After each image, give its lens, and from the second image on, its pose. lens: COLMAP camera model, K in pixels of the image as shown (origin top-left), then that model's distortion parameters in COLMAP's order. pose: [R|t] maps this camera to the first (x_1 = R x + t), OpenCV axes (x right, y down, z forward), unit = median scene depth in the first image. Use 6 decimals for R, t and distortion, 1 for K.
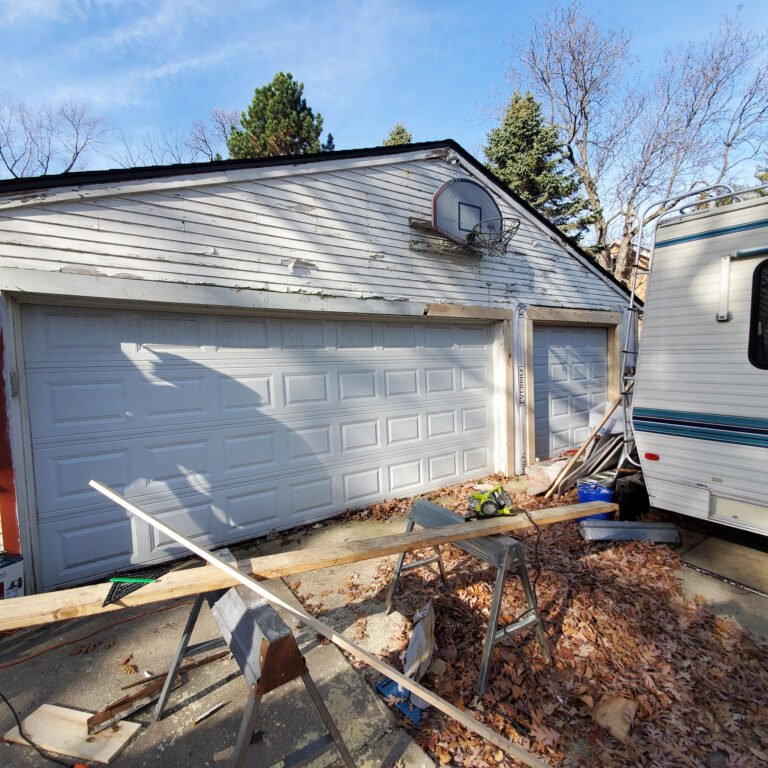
lens RADIAL K [[409.9, 0, 382.7], [0, 409.9, 389.5], [0, 0, 1]] dist [0.003461, -0.011597]
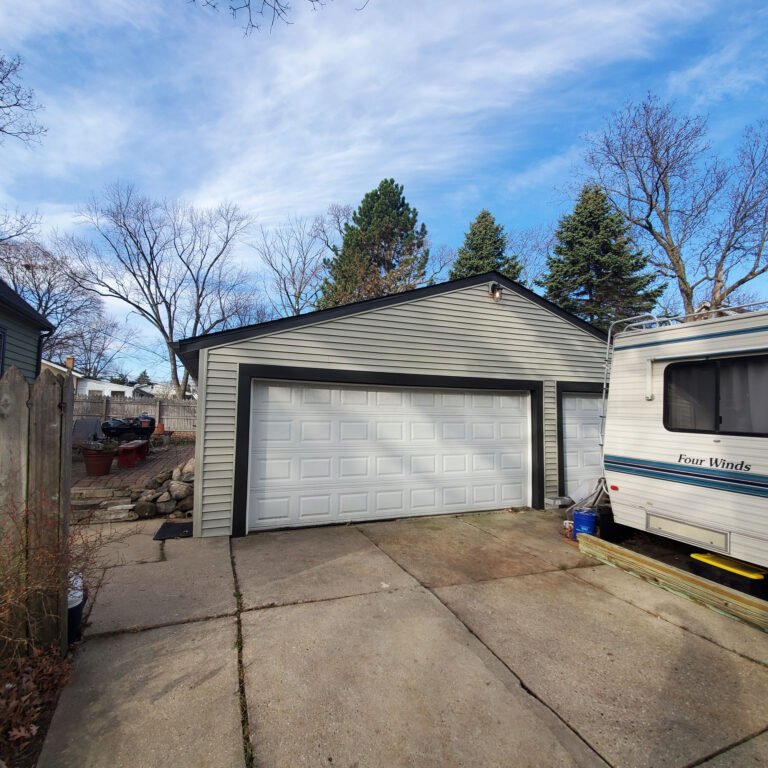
lens RADIAL K [[409.9, 0, 383.0], [0, 409.9, 386.3], [0, 0, 1]] dist [0.003461, -0.011597]
pose [[0.976471, 0.028364, -0.213776, 0.029485], [-0.056232, 0.990508, -0.125430, 0.006598], [0.208189, 0.134500, 0.968797, -0.135960]]
